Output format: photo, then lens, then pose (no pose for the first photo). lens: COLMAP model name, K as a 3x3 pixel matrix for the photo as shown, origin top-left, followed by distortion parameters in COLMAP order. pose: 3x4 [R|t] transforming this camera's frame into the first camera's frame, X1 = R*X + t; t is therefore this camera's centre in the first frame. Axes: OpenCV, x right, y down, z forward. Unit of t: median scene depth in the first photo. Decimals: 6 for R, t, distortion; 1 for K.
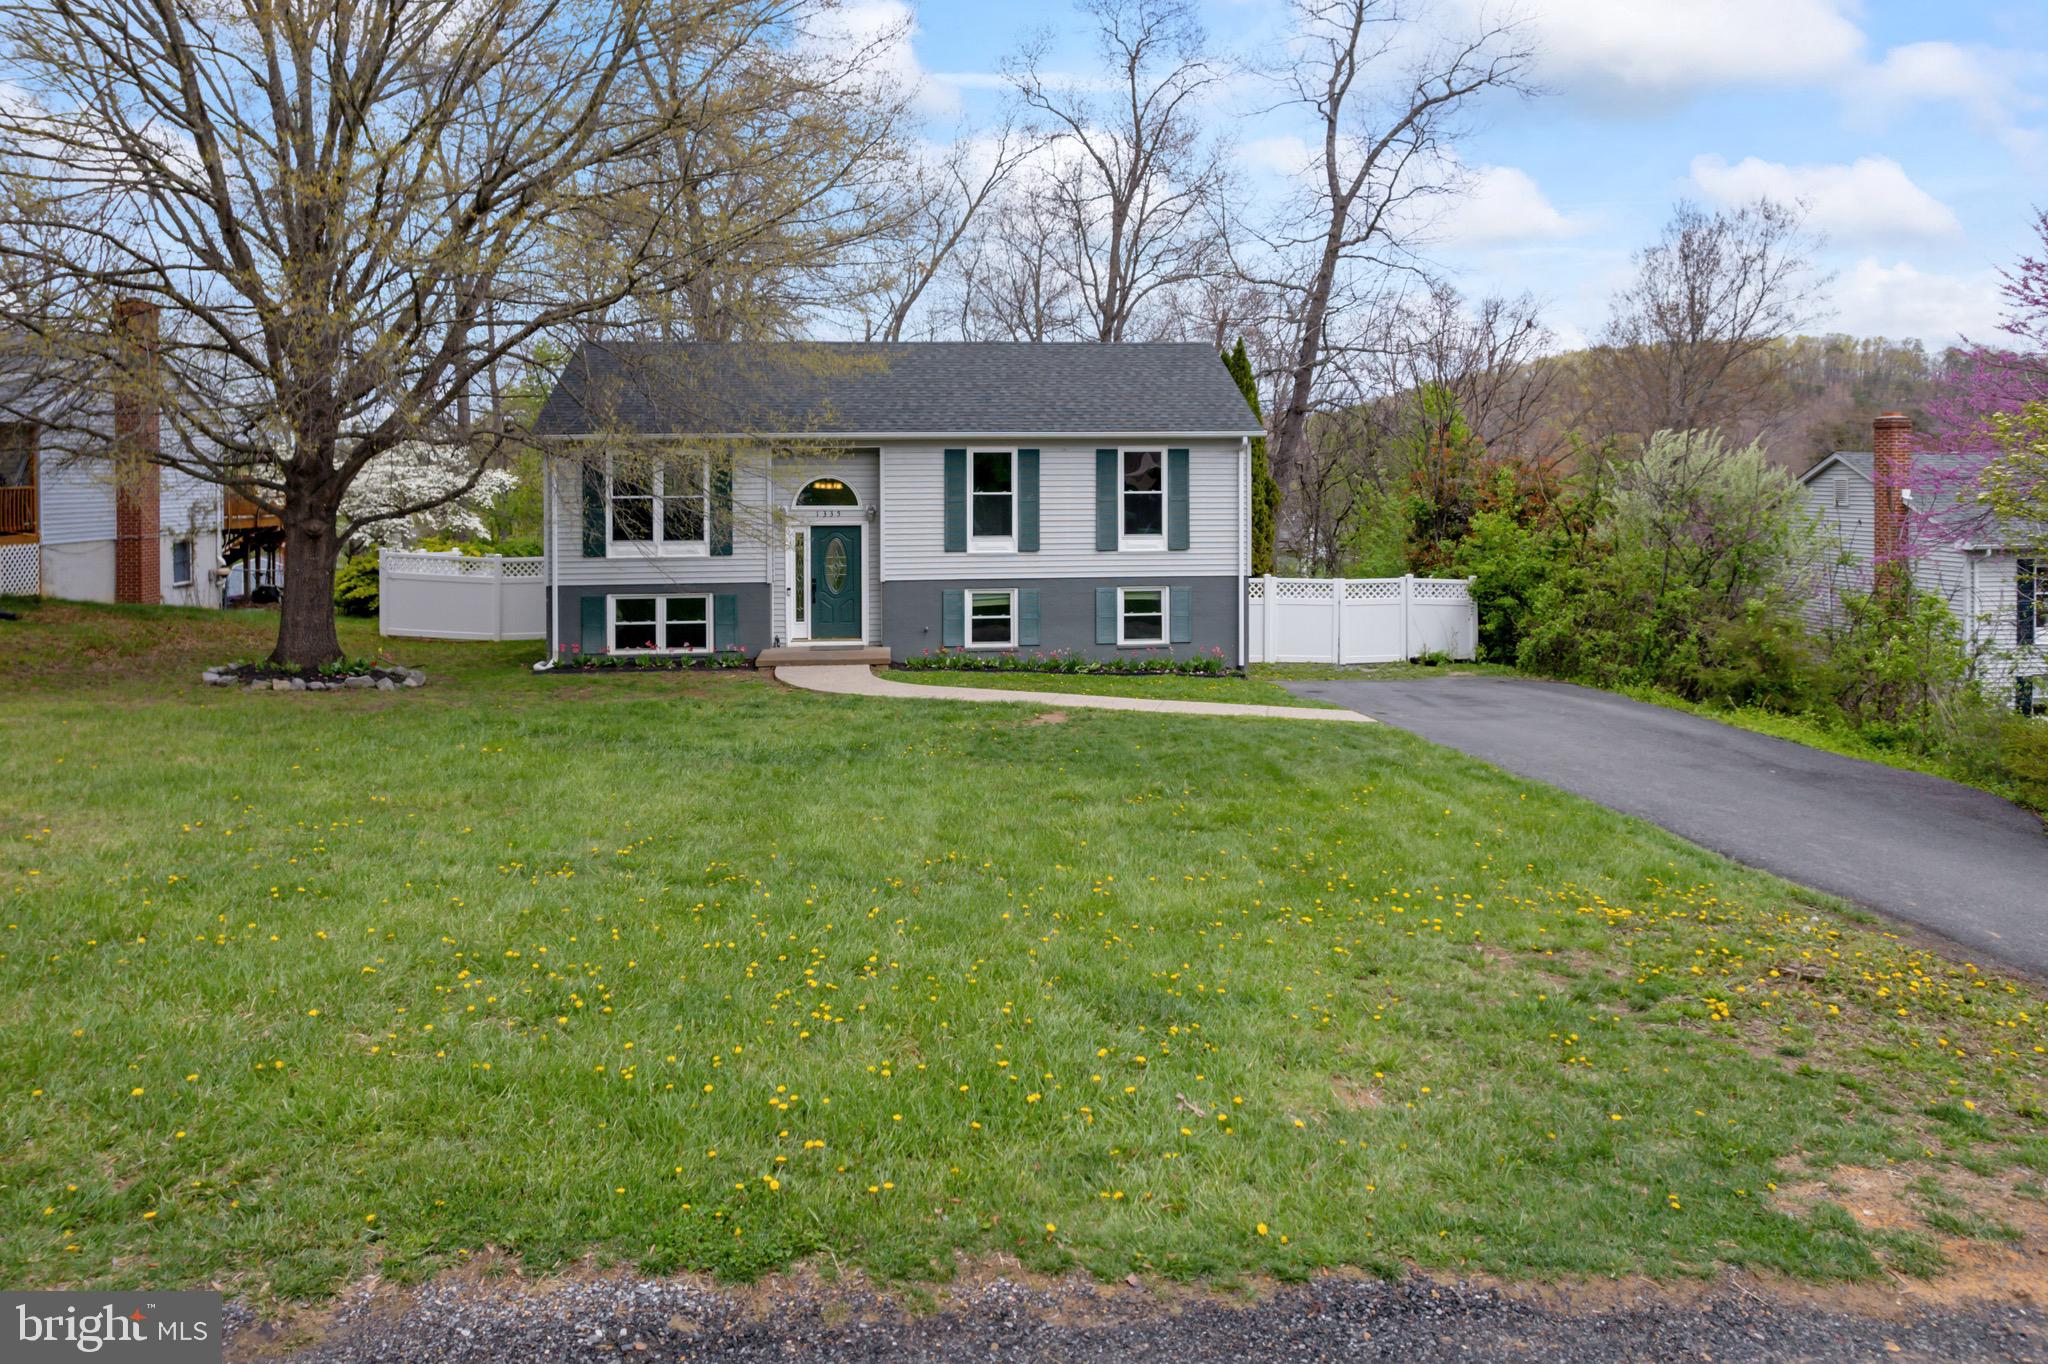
lens RADIAL K [[1338.5, 0, 1031.1], [0, 1338.5, 379.9], [0, 0, 1]] dist [-0.026538, -0.000189]
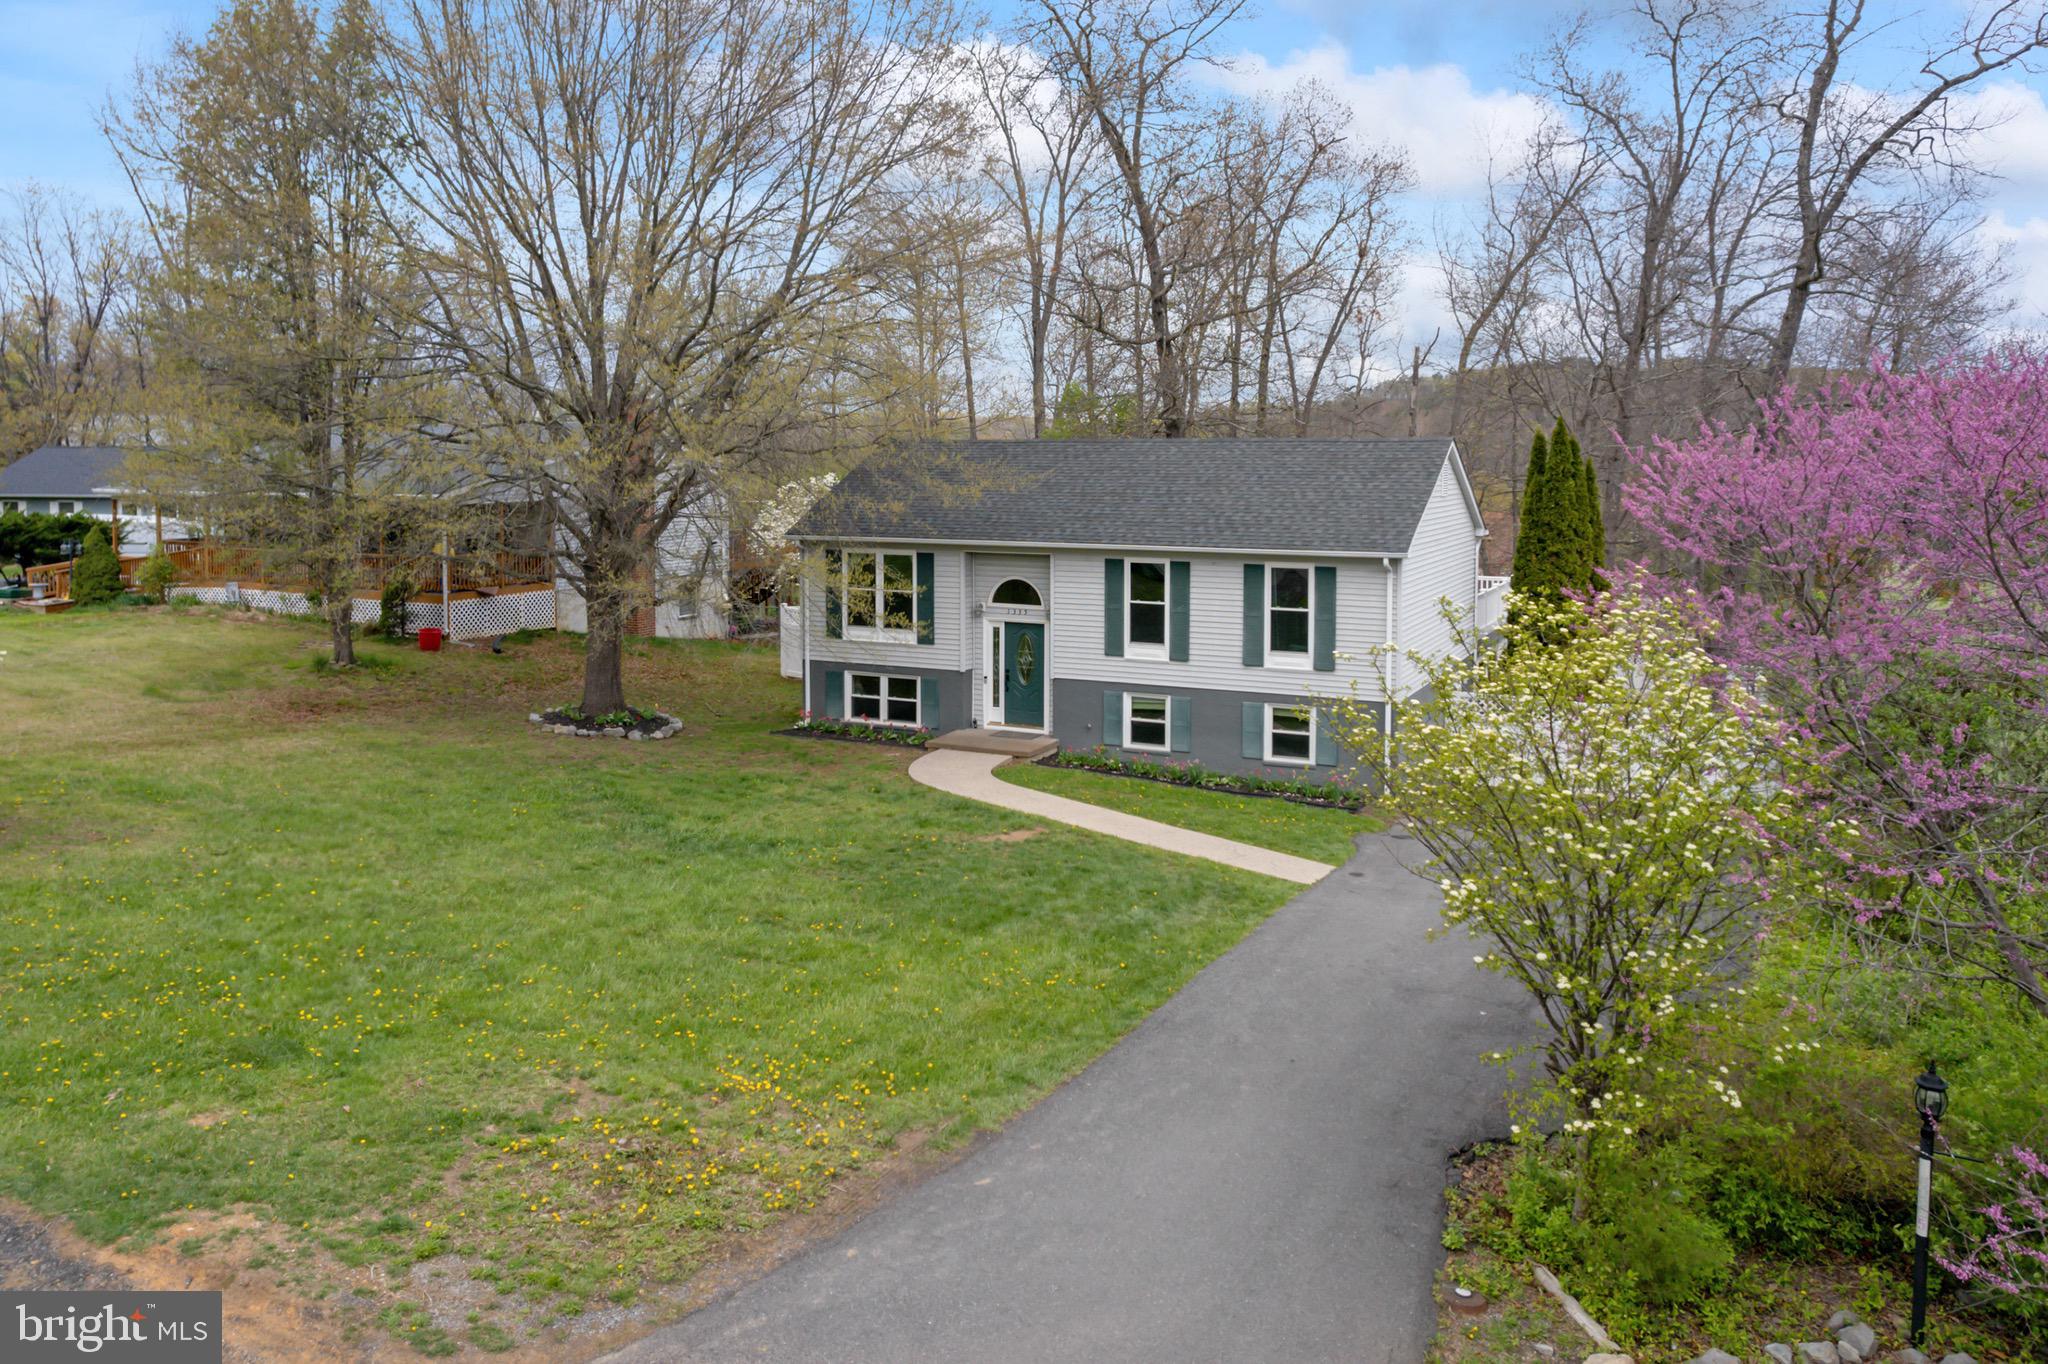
lens RADIAL K [[1518.6, 0, 1088.9], [0, 1518.6, 431.4], [0, 0, 1]] dist [-0.060558, 0.036453]
pose [[0.855107, 0.004269, -0.518435, 0.541420], [0.027091, 0.998232, 0.052904, -0.111095], [0.517744, -0.059283, 0.853479, -0.018585]]
